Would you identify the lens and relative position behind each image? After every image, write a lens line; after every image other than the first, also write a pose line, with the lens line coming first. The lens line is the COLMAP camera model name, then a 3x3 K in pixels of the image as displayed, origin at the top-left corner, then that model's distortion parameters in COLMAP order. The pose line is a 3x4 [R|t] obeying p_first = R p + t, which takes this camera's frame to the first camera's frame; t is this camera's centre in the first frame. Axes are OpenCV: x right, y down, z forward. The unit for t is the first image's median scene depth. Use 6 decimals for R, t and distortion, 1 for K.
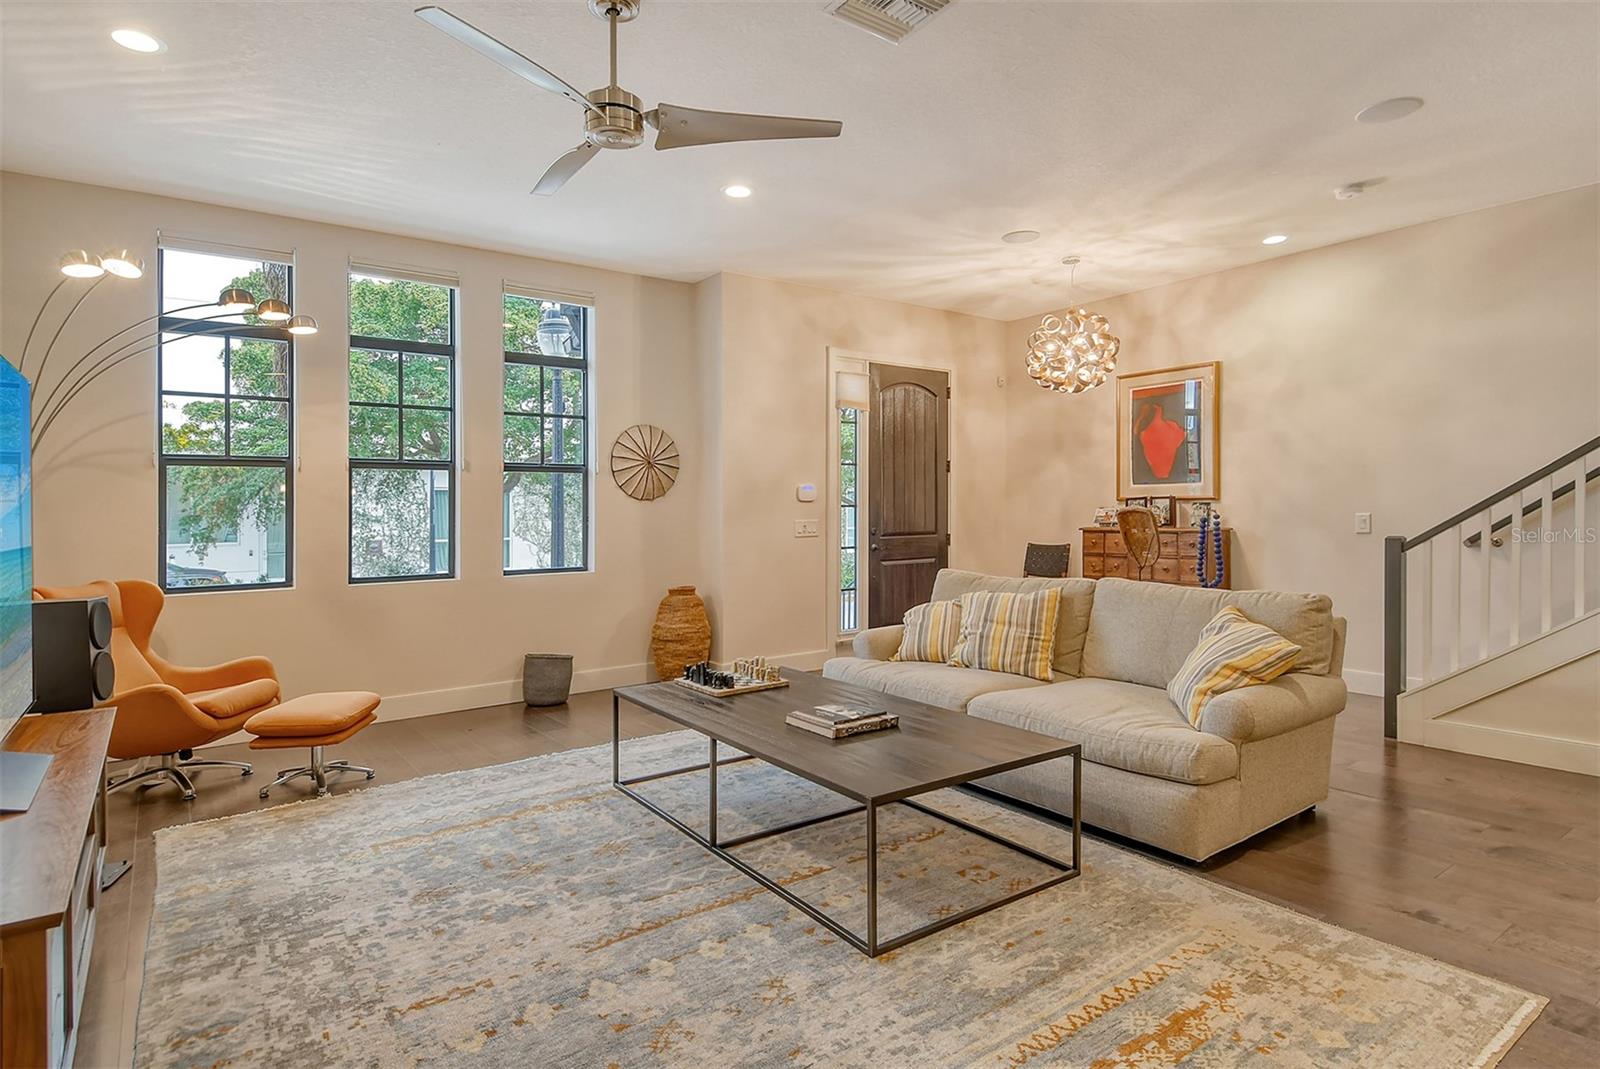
lens RADIAL K [[851.4, 0, 813.8], [0, 851.4, 514.7], [0, 0, 1]] dist [0.020921, -0.020129]
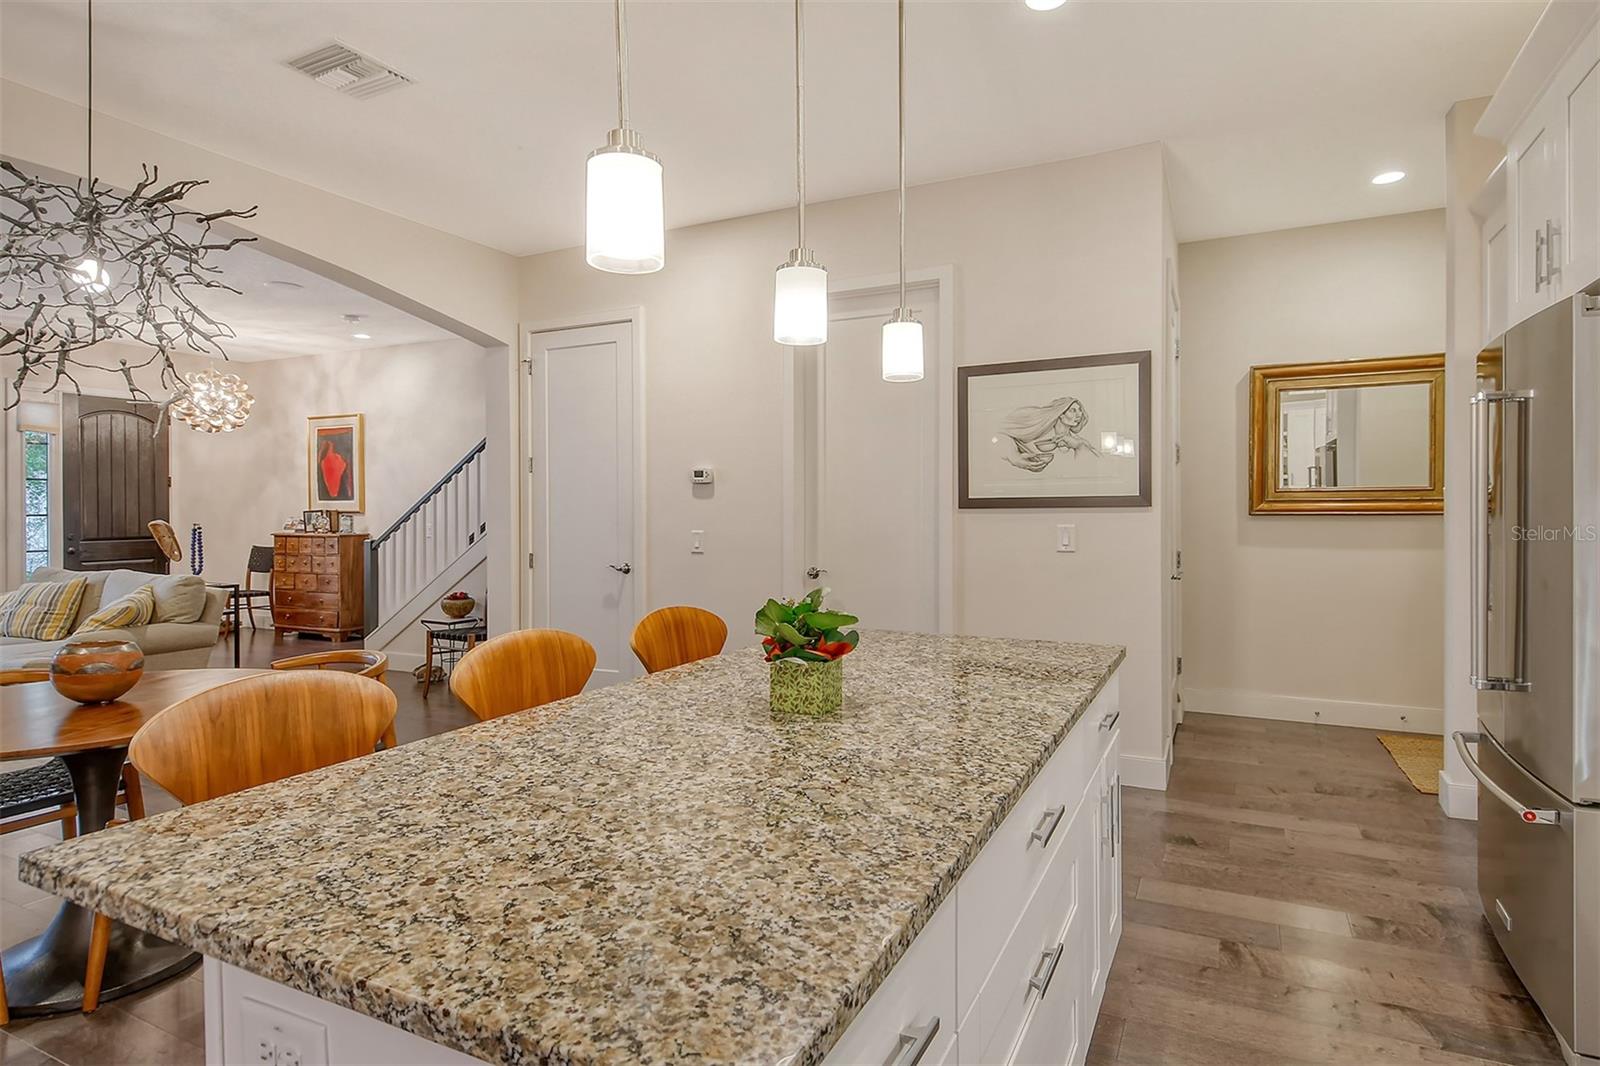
lens RADIAL K [[851.4, 0, 824.7], [0, 851.4, 518.9], [0, 0, 1]] dist [0.020921, -0.020129]
pose [[0.888494, 0.005597, 0.458854, 0.730984], [-0.007284, 0.999972, 0.001908, -0.024108], [-0.458830, -0.005038, 0.888510, -0.843631]]
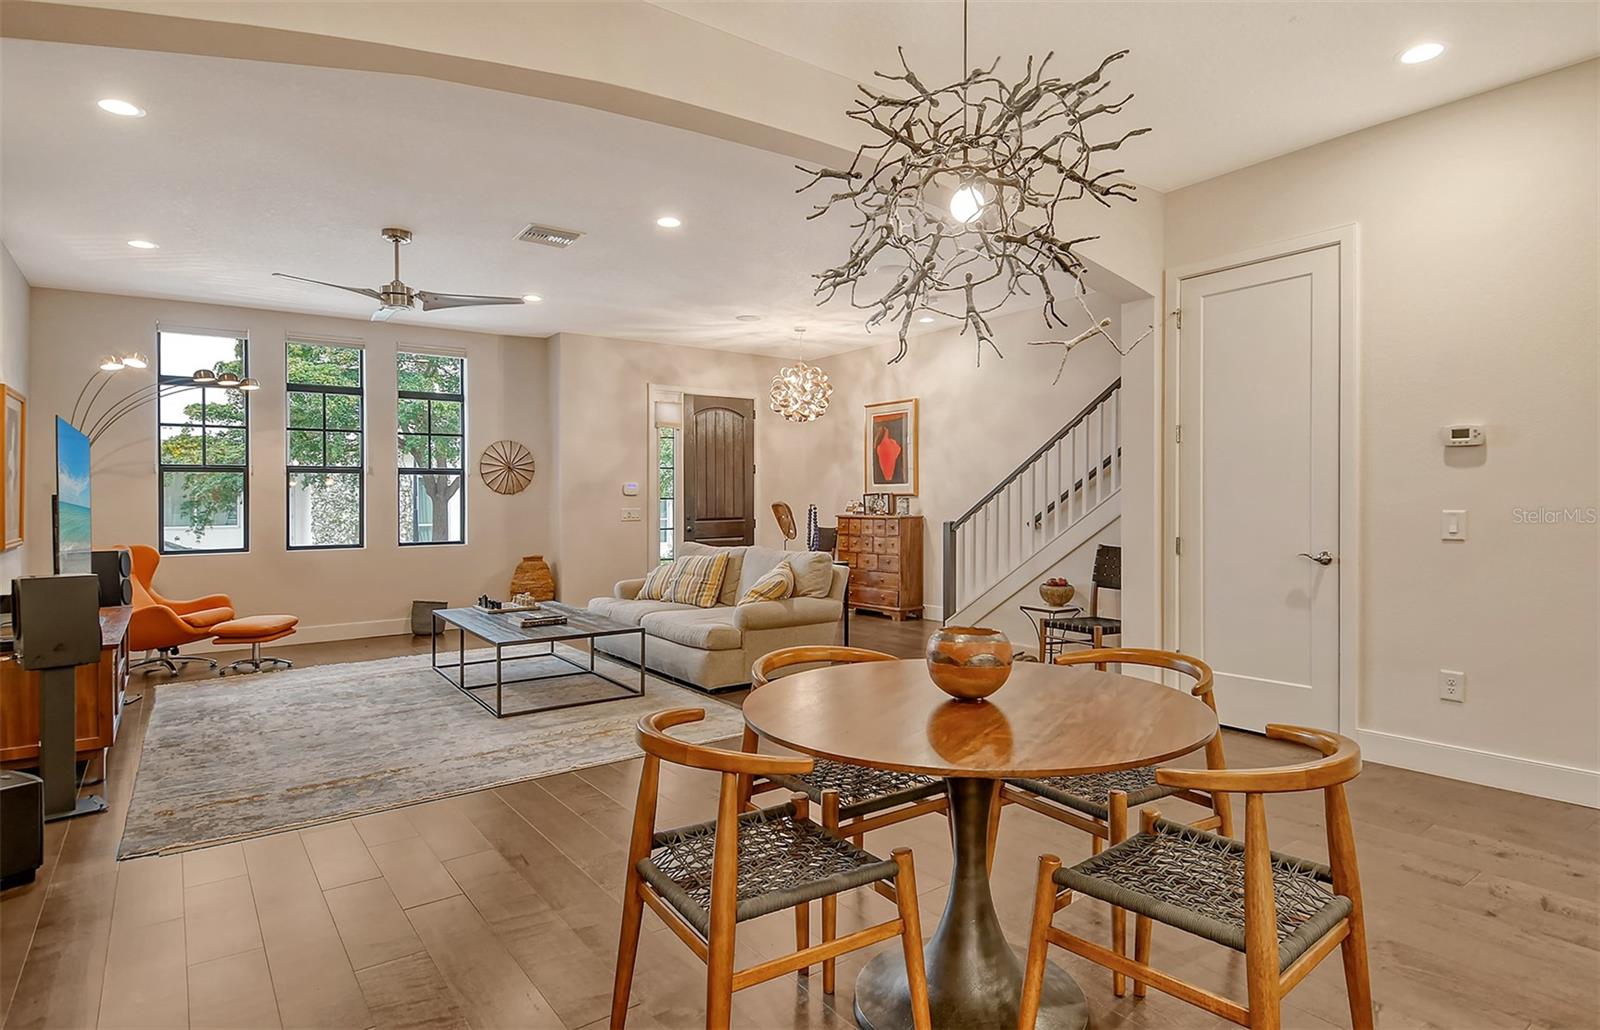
lens RADIAL K [[854.5, 0, 836.0], [0, 854.5, 510.1], [0, 0, 1]] dist [0.026570, -0.023480]
pose [[0.999957, 0.005296, 0.007597, 0.477160], [-0.005367, 0.999942, 0.009375, -0.009536], [-0.007547, -0.009415, 0.999927, -0.602504]]
